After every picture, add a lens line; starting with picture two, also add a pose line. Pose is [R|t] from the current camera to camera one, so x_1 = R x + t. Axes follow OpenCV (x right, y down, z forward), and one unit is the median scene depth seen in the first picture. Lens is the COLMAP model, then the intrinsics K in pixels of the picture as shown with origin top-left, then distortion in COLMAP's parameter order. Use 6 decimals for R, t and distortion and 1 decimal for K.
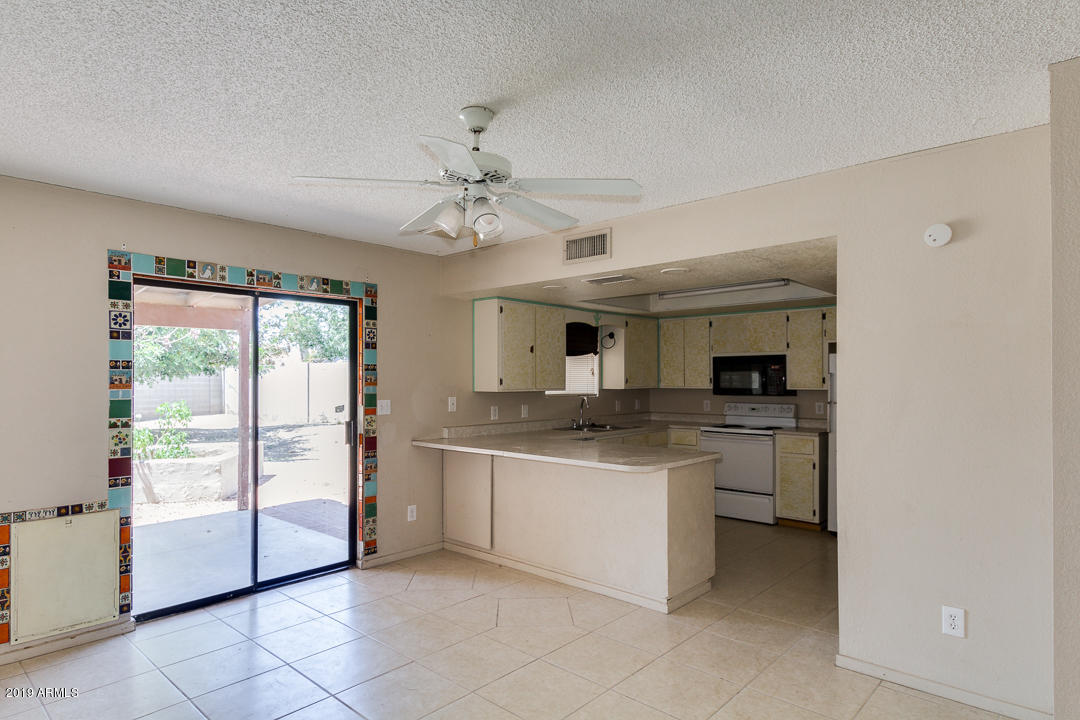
lens RADIAL K [[606.8, 0, 539.4], [0, 606.8, 366.7], [0, 0, 1]] dist [-0.021044, -0.000251]
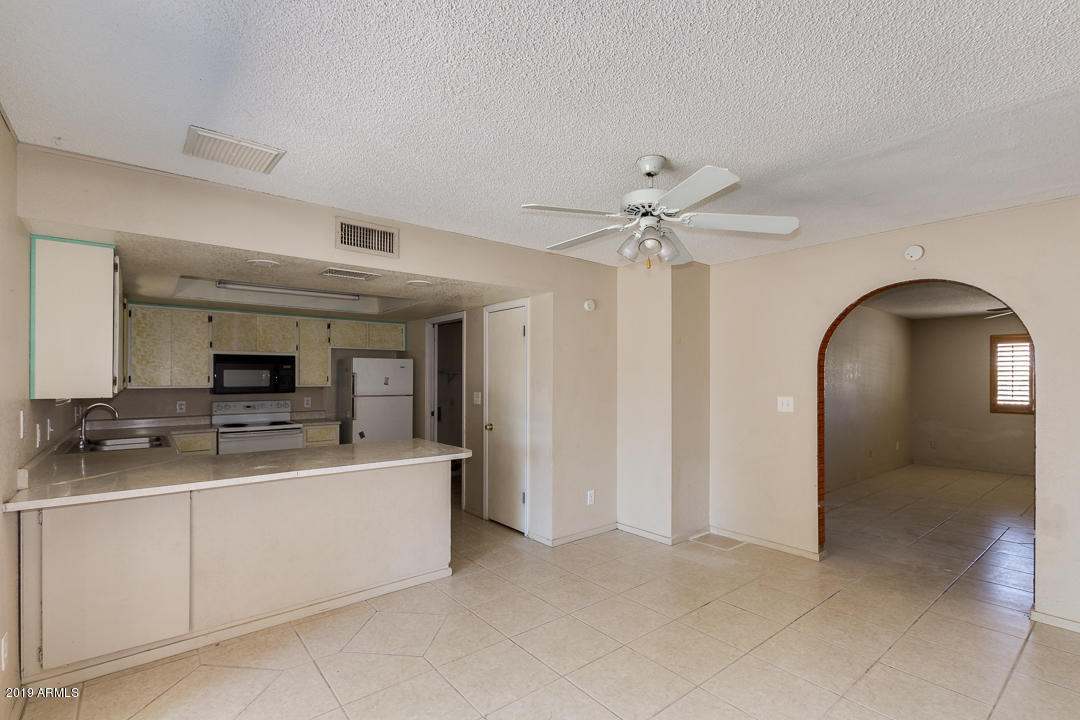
lens RADIAL K [[493.0, 0, 538.8], [0, 493.0, 368.4], [0, 0, 1]] dist [0.003922, -0.001358]
pose [[0.142734, 0.018843, 0.989582, -0.436197], [-0.019109, 0.999685, -0.016279, 0.009769], [-0.989577, -0.016586, 0.143049, 0.418787]]
